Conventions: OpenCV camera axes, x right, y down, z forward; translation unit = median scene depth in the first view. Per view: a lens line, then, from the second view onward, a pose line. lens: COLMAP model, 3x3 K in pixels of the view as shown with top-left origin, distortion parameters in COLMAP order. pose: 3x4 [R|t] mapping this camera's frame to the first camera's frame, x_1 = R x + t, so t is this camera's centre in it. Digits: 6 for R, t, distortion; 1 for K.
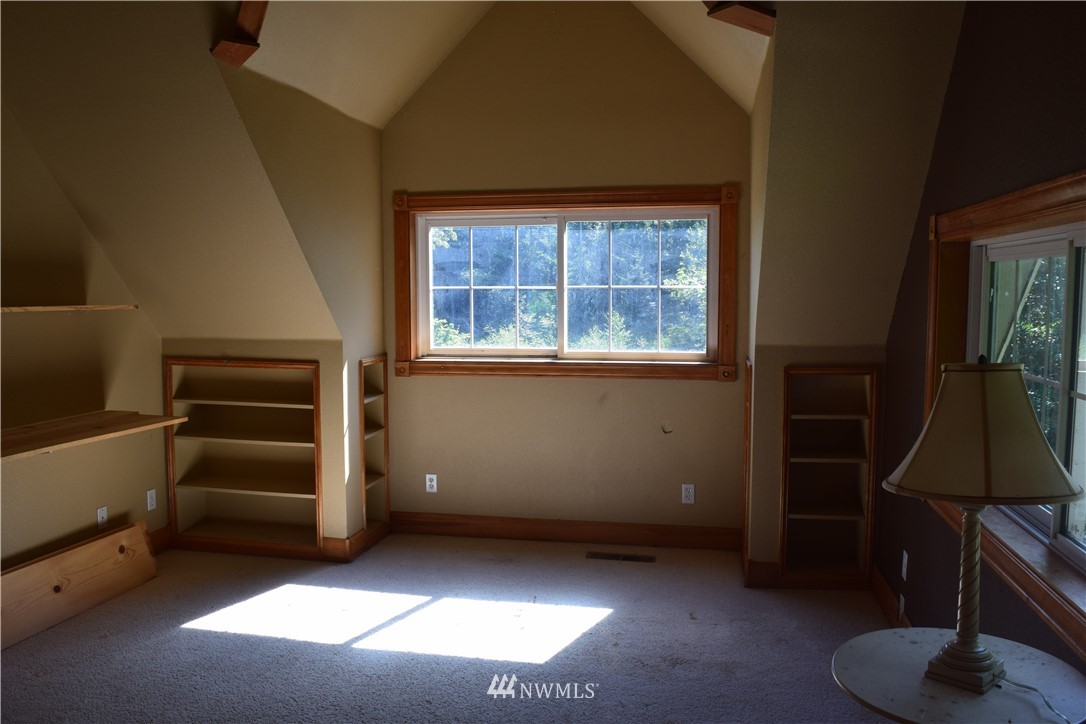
lens RADIAL K [[854.5, 0, 539.3], [0, 854.5, 359.4], [0, 0, 1]] dist [-0.099461, 0.024870]
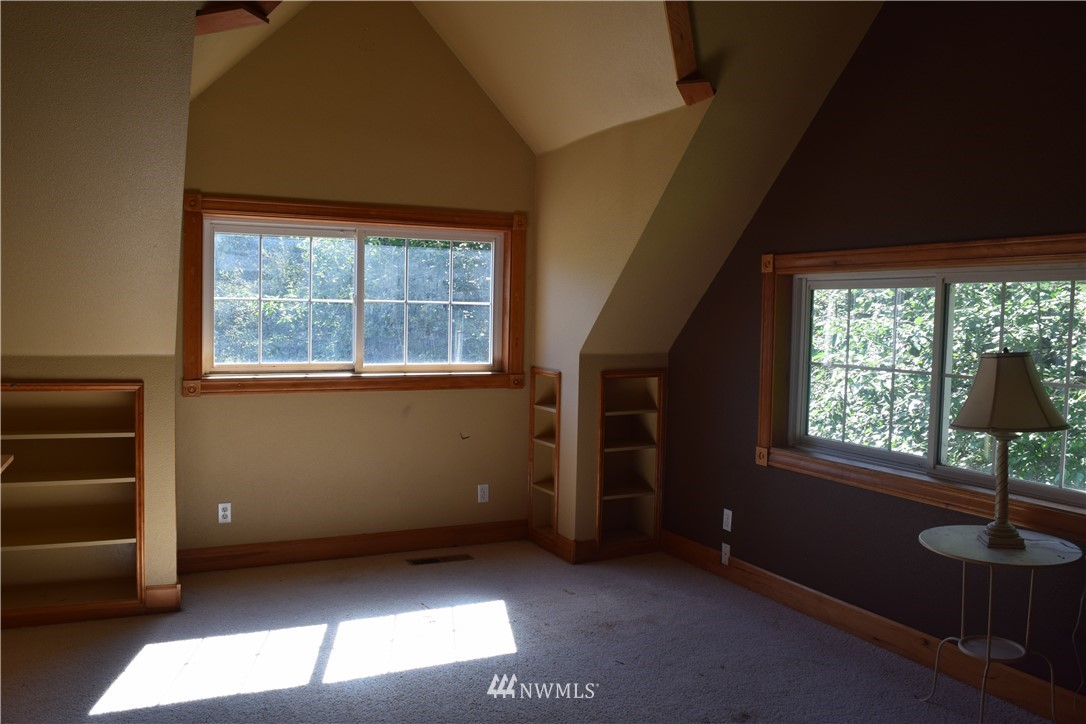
lens RADIAL K [[854.5, 0, 537.3], [0, 854.5, 358.8], [0, 0, 1]] dist [-0.099461, 0.024870]
pose [[0.797177, -0.014174, 0.603579, -0.436969], [0.029959, 0.999421, -0.016100, 0.005806], [-0.603001, 0.030917, 0.797141, 0.085535]]
